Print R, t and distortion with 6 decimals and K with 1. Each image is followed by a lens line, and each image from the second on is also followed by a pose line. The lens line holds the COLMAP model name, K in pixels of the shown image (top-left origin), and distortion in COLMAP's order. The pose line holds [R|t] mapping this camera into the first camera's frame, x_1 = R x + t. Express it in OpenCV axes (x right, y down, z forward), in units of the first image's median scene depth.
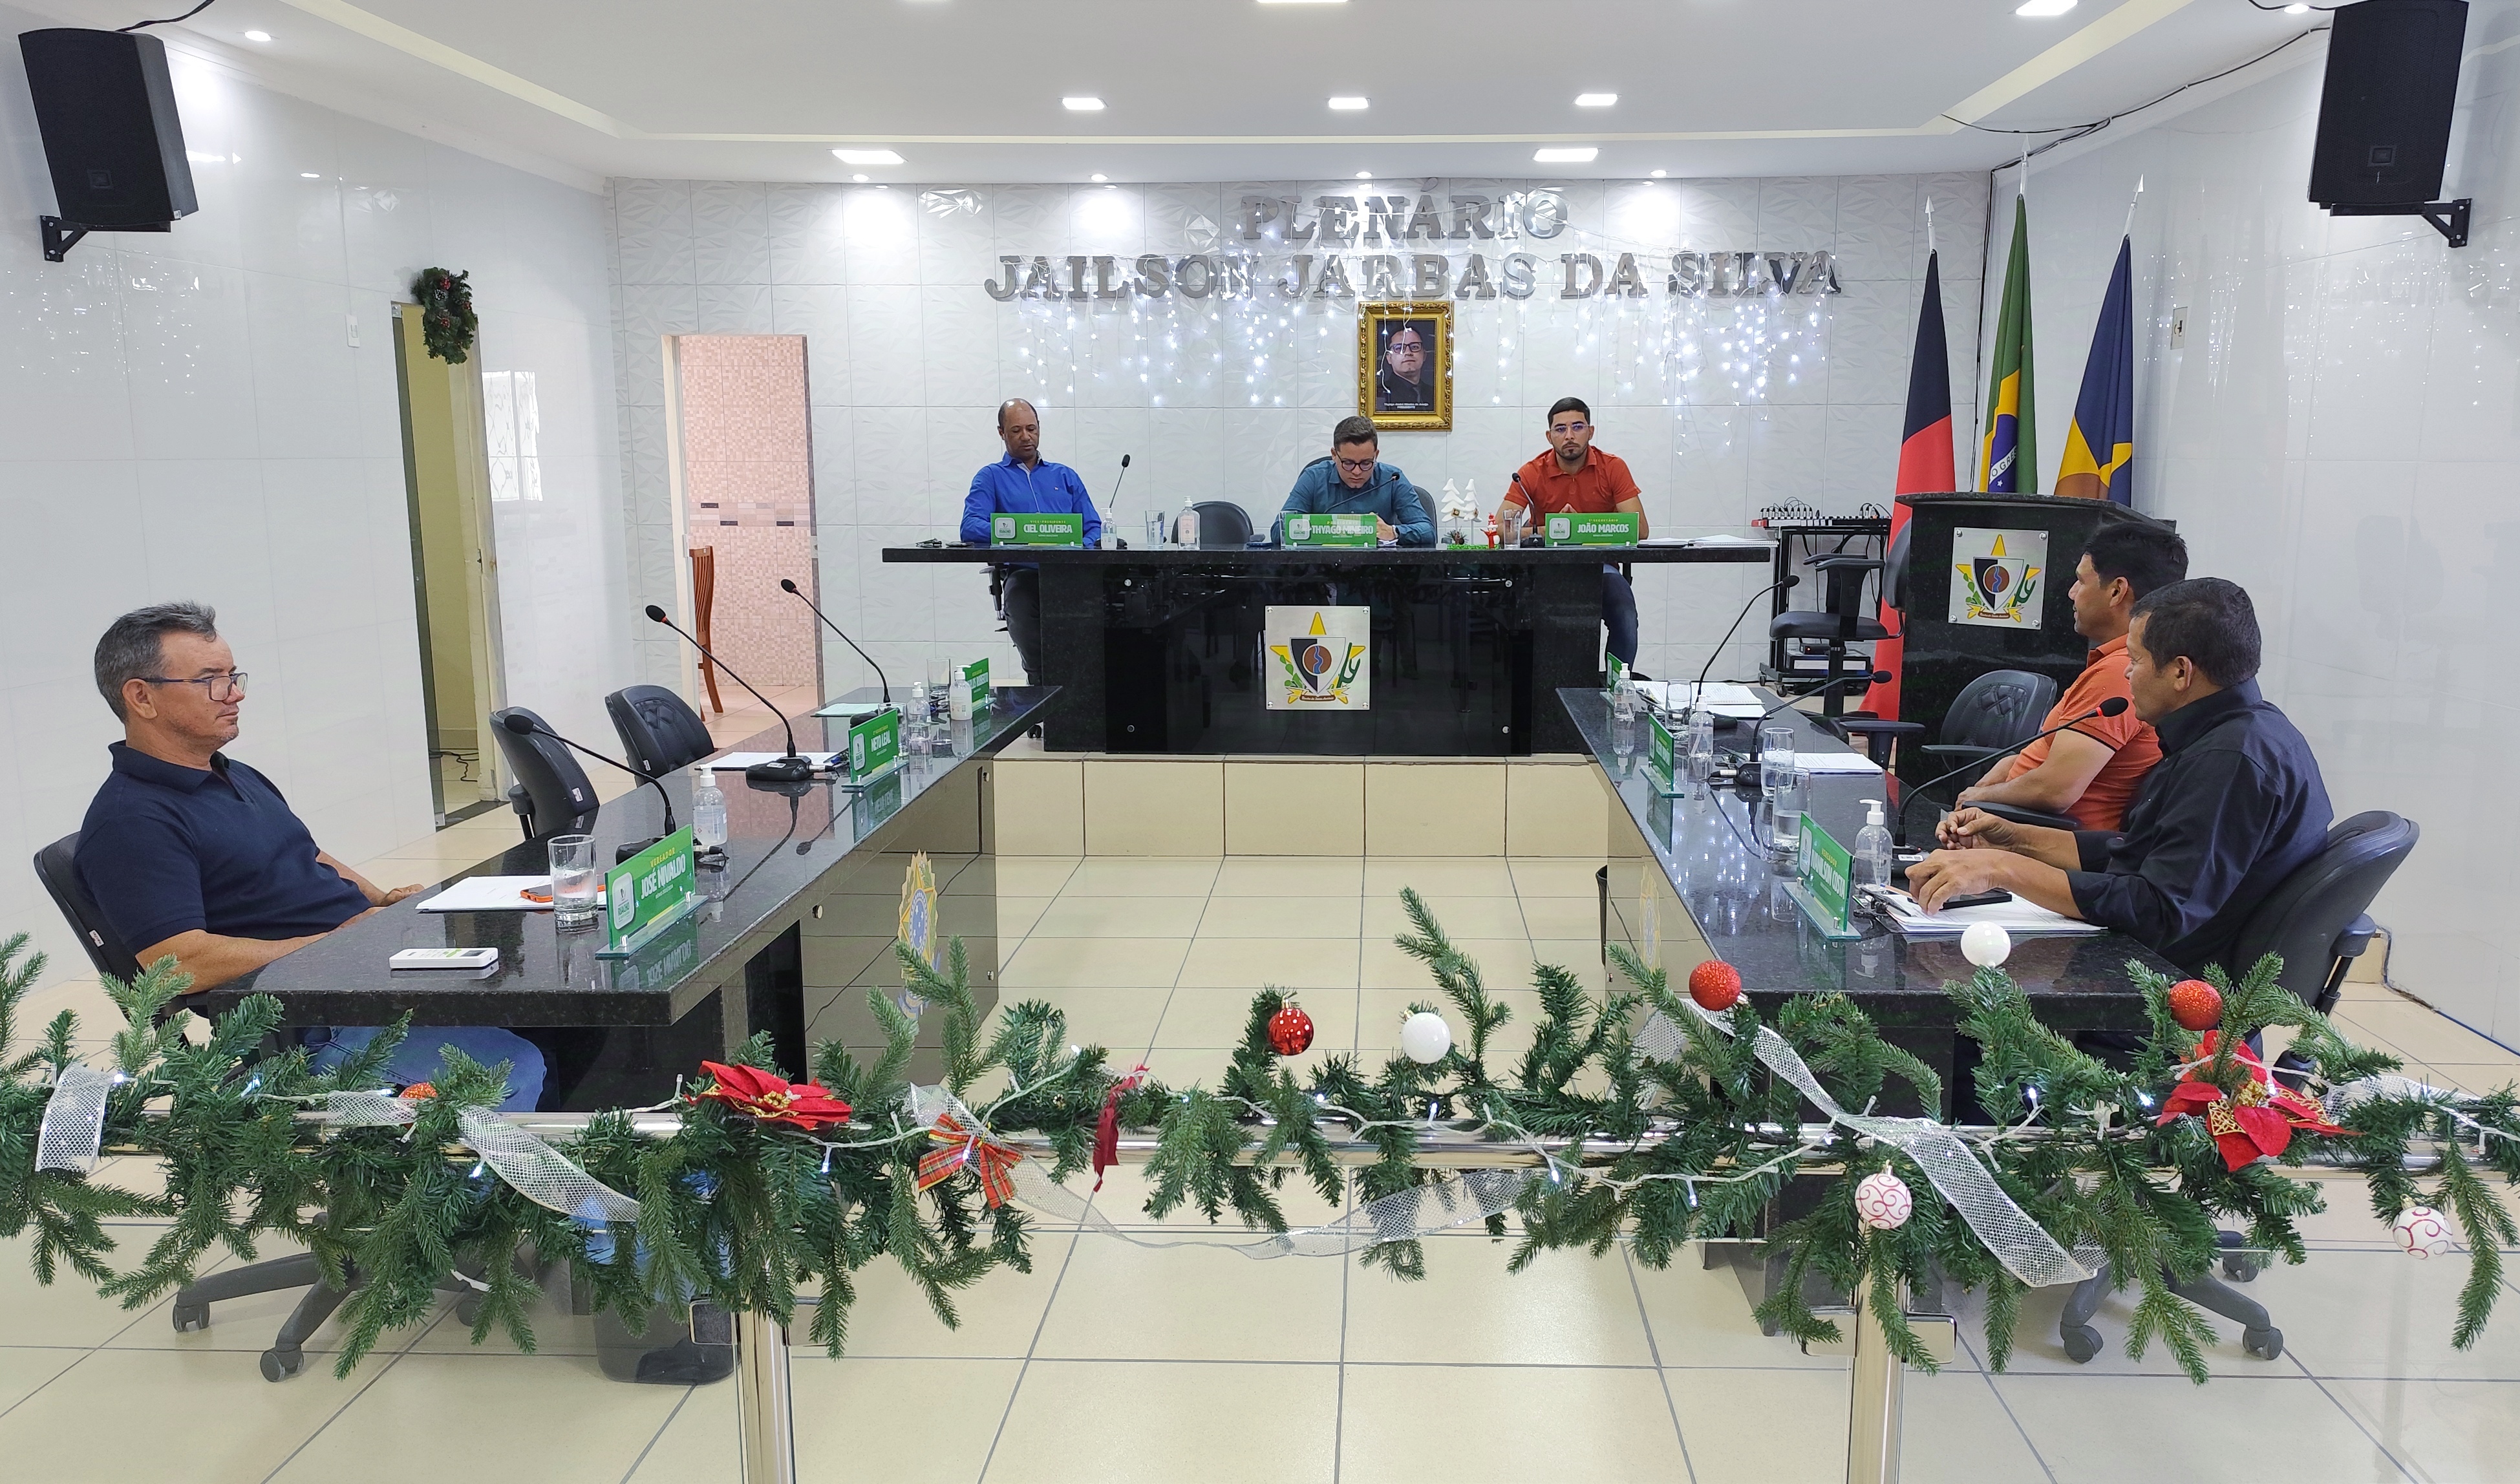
lens RADIAL K [[1820.8, 0, 1312.8], [0, 1820.8, 740.2], [0, 0, 1]] dist [0.058109, -0.063561]
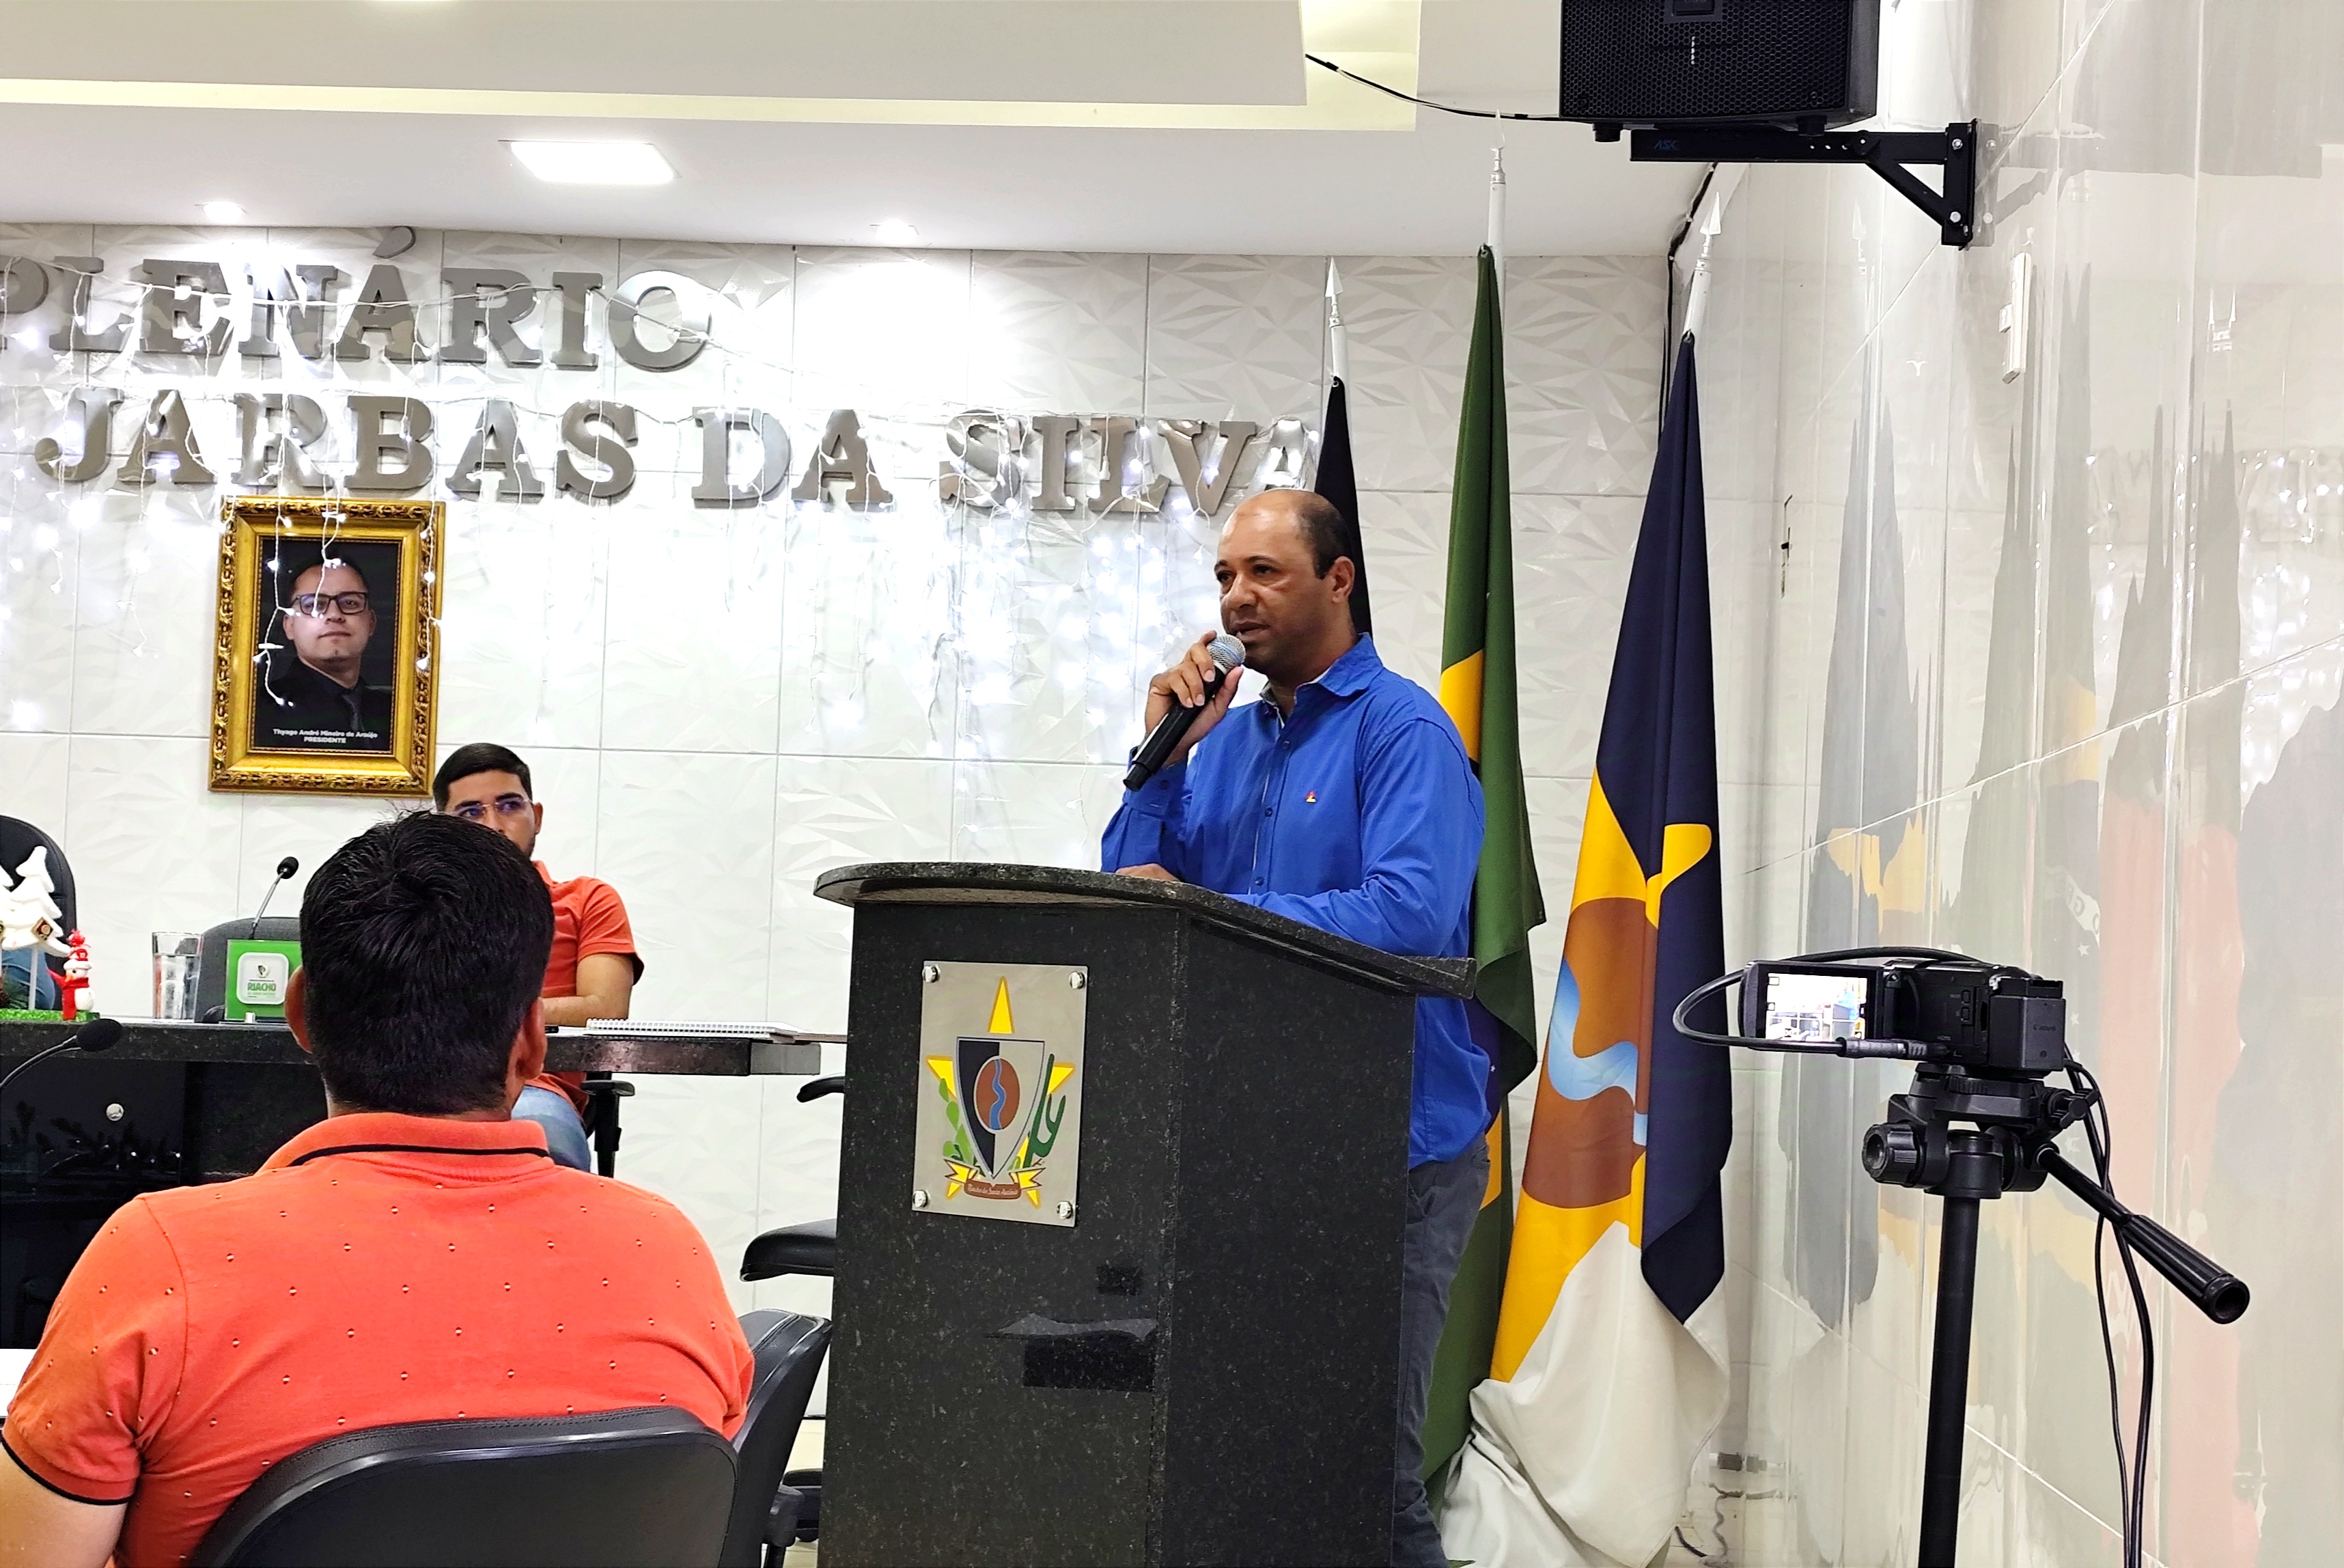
lens RADIAL K [[3820.4, 0, 1180.3], [0, 3820.4, 729.3], [0, 0, 1]] dist [0.157277, 0.038470]
pose [[0.999304, 0.032771, -0.017836, 0.274749], [-0.035982, 0.972881, -0.228489, 0.012162], [0.009864, 0.228972, 0.973383, 0.137175]]
